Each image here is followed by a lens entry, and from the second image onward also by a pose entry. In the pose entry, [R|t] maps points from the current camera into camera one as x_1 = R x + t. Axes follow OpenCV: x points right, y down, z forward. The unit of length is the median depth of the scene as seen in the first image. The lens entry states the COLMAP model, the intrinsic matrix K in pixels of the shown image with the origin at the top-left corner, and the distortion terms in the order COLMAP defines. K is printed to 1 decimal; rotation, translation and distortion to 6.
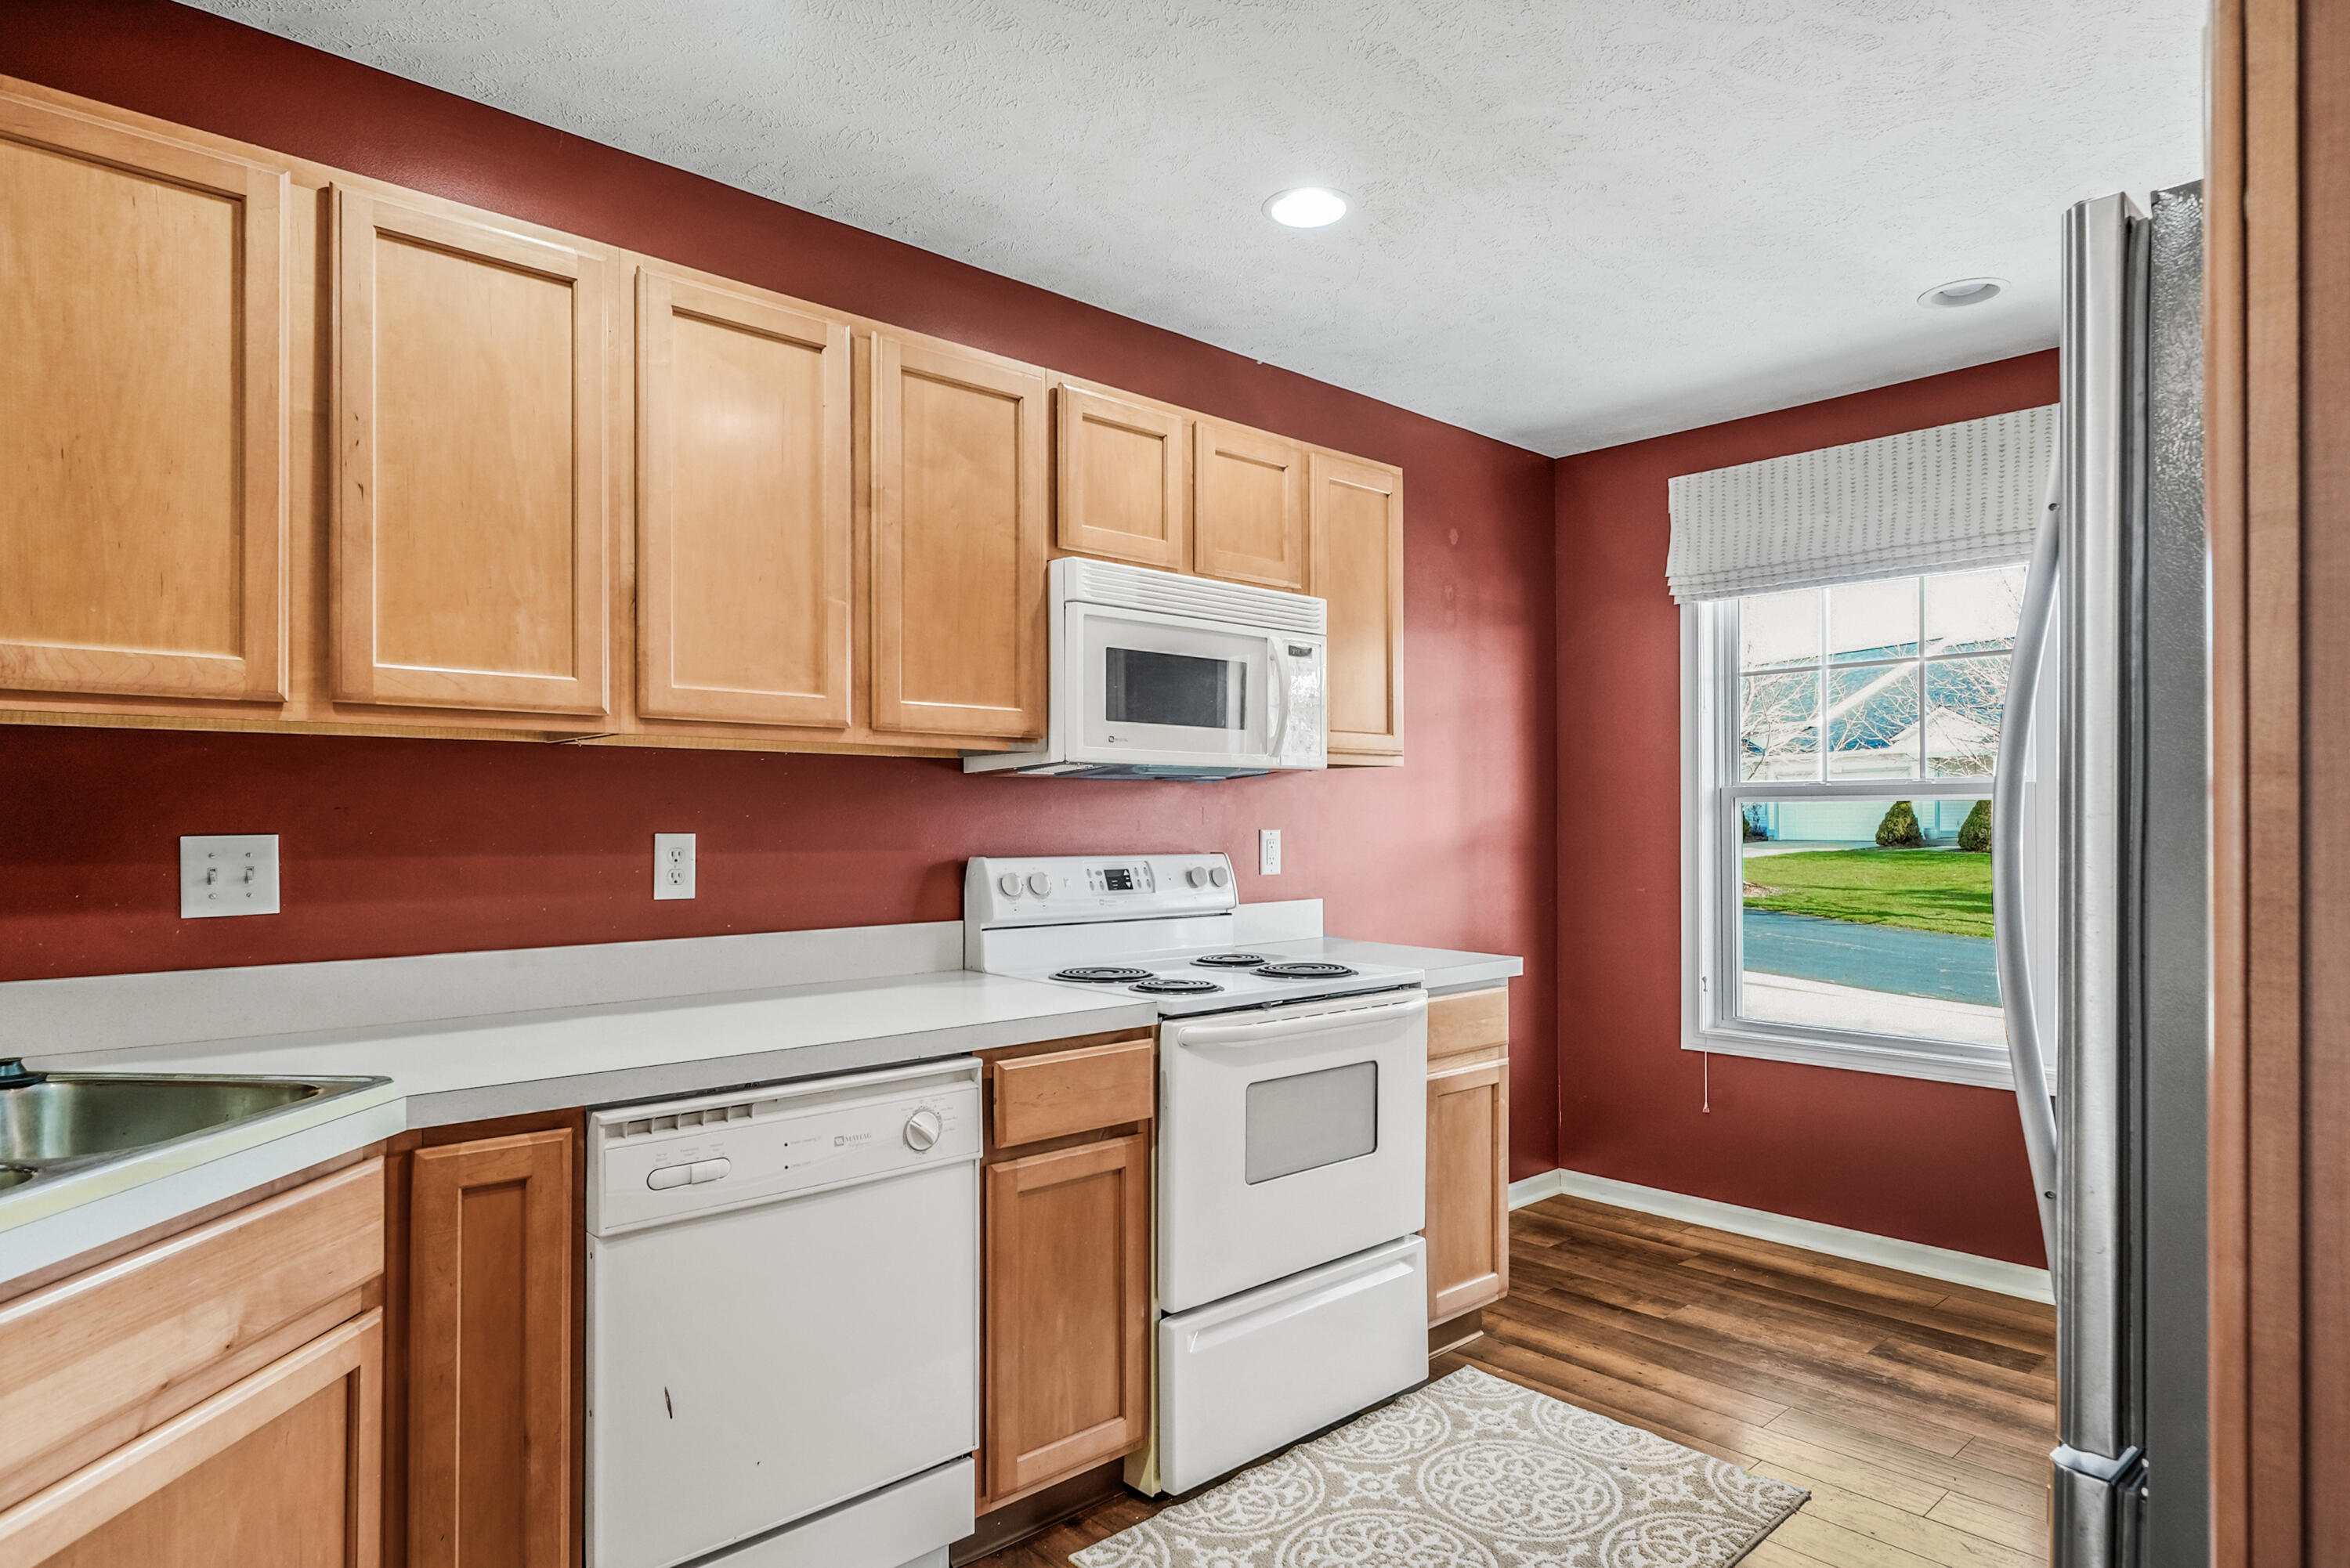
lens RADIAL K [[1323.4, 0, 1129.1], [0, 1323.4, 802.7], [0, 0, 1]] dist [-0.006710, -0.001511]
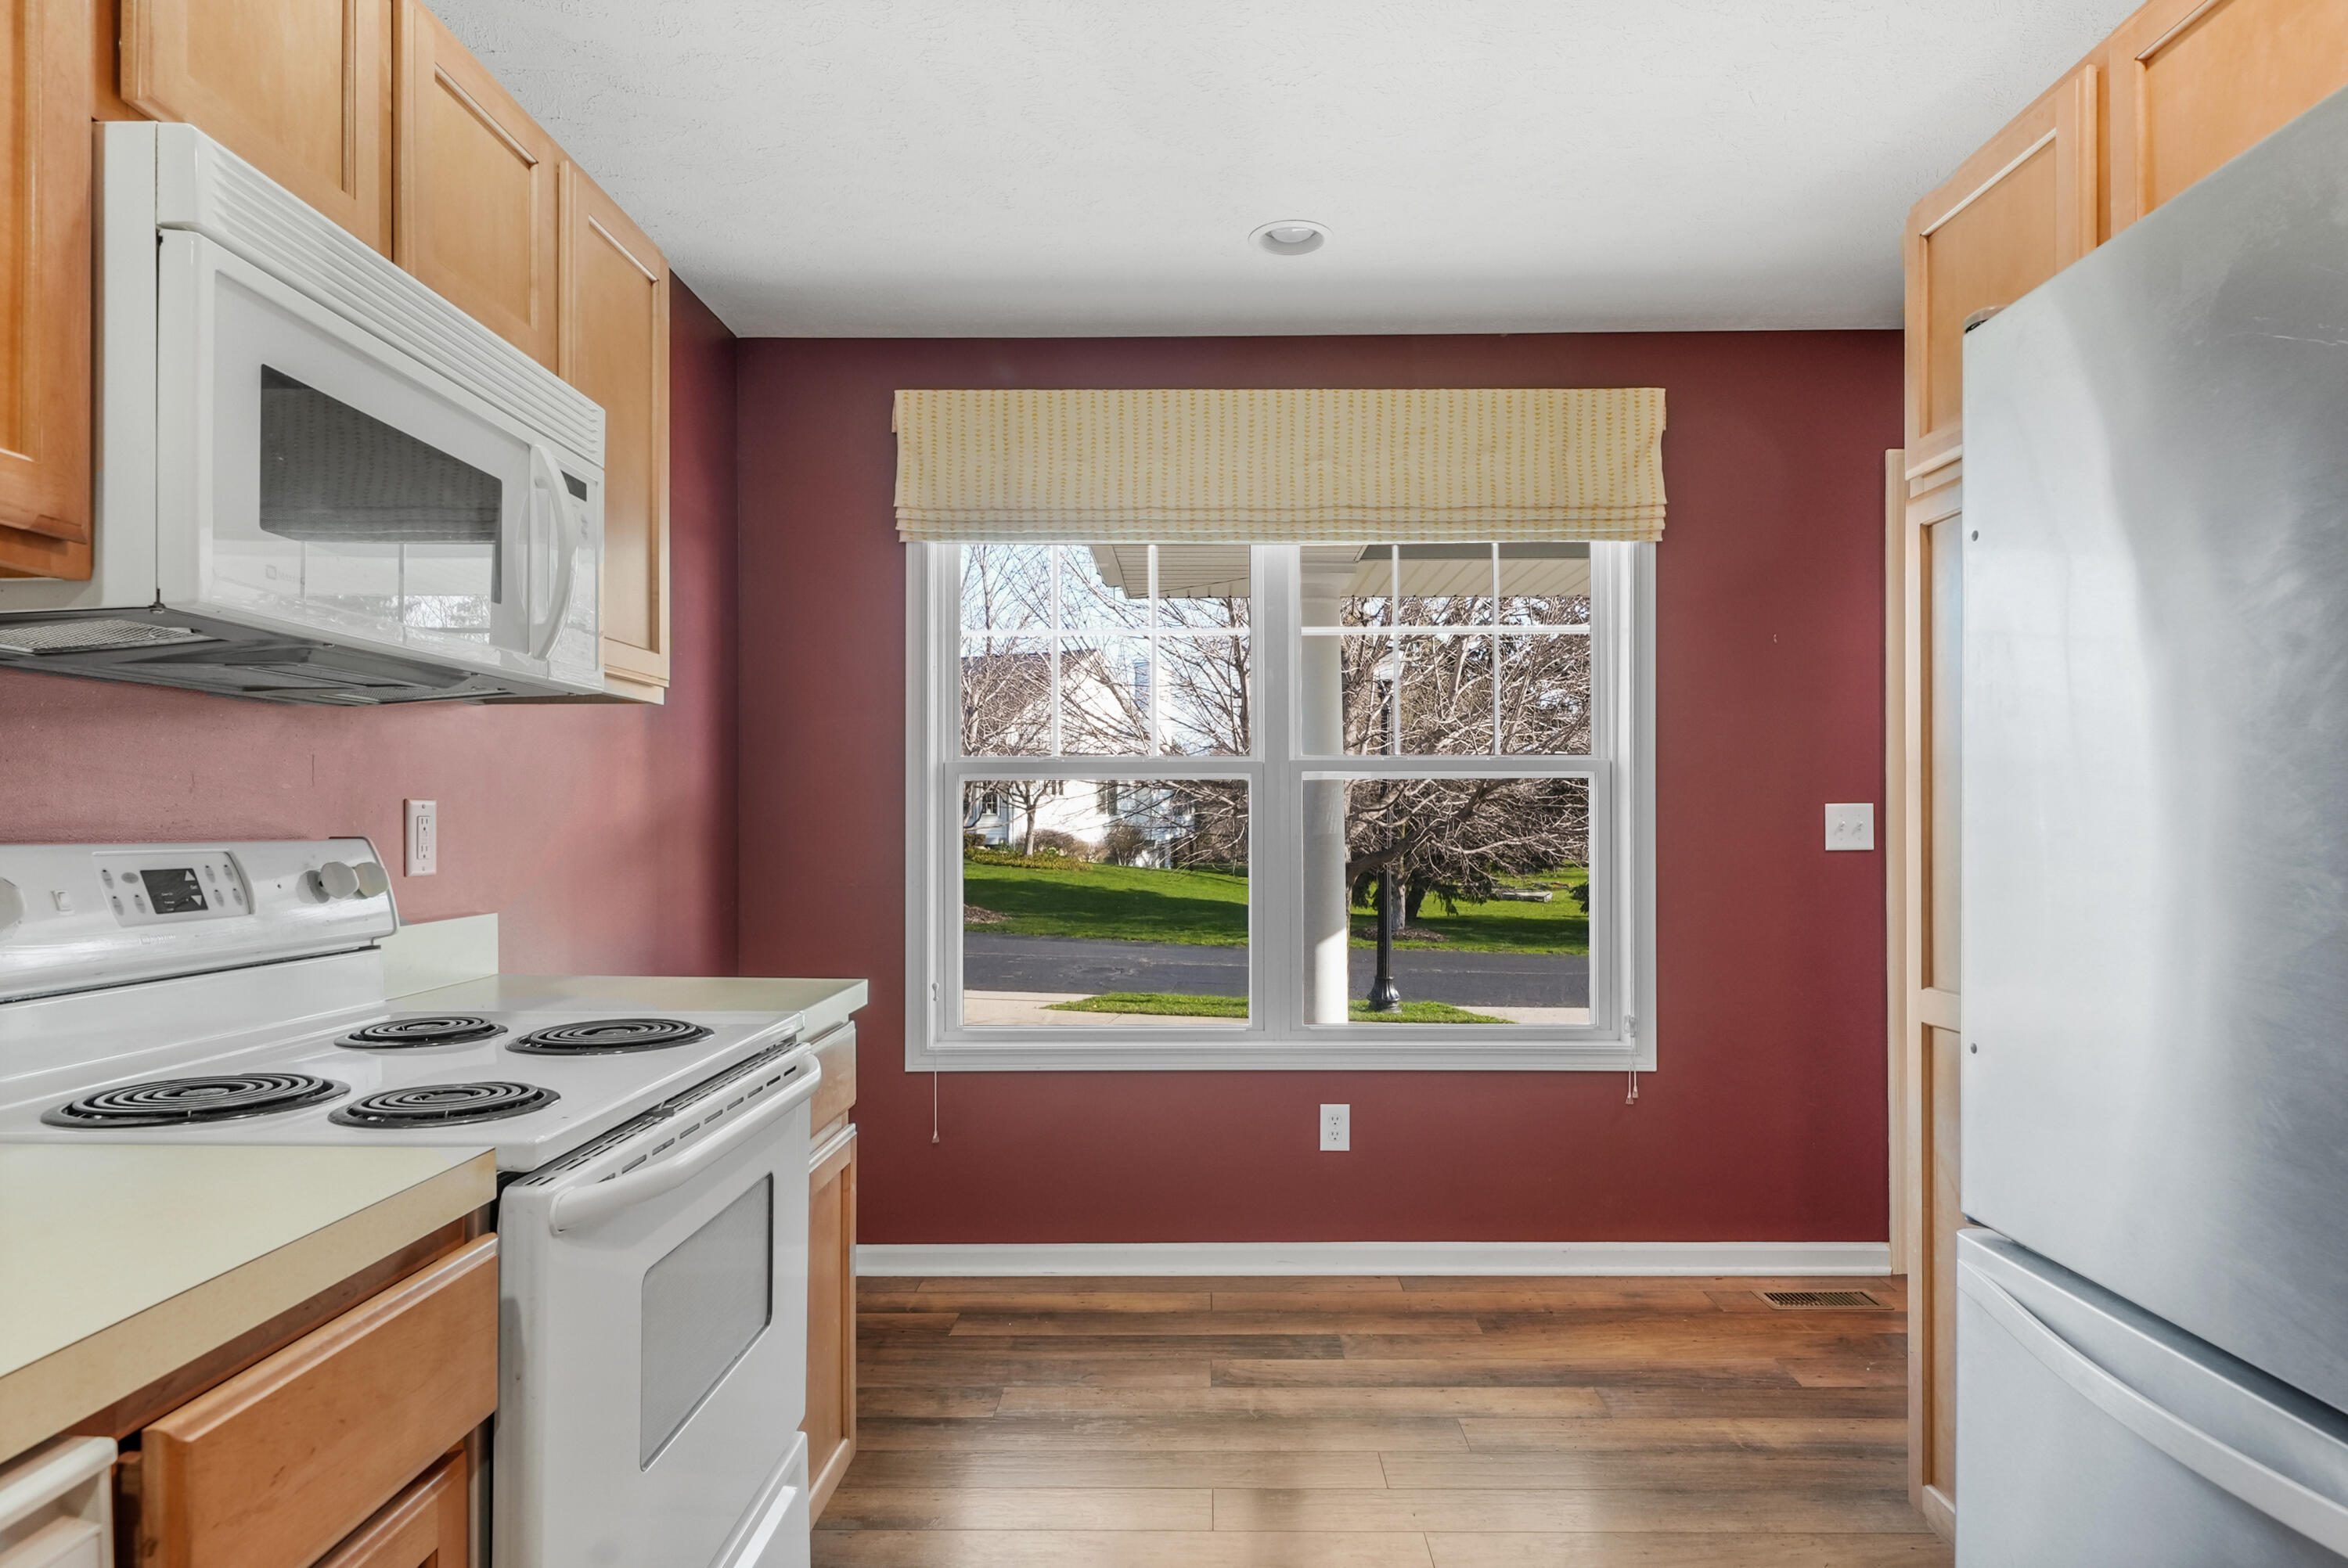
lens RADIAL K [[1322.2, 0, 1184.5], [0, 1322.2, 818.1], [0, 0, 1]] dist [-0.006710, -0.001511]
pose [[0.663946, 0.003812, 0.747771, -0.112291], [-0.009733, 0.999946, 0.003545, 0.024510], [-0.747717, -0.009632, 0.663948, 0.375065]]
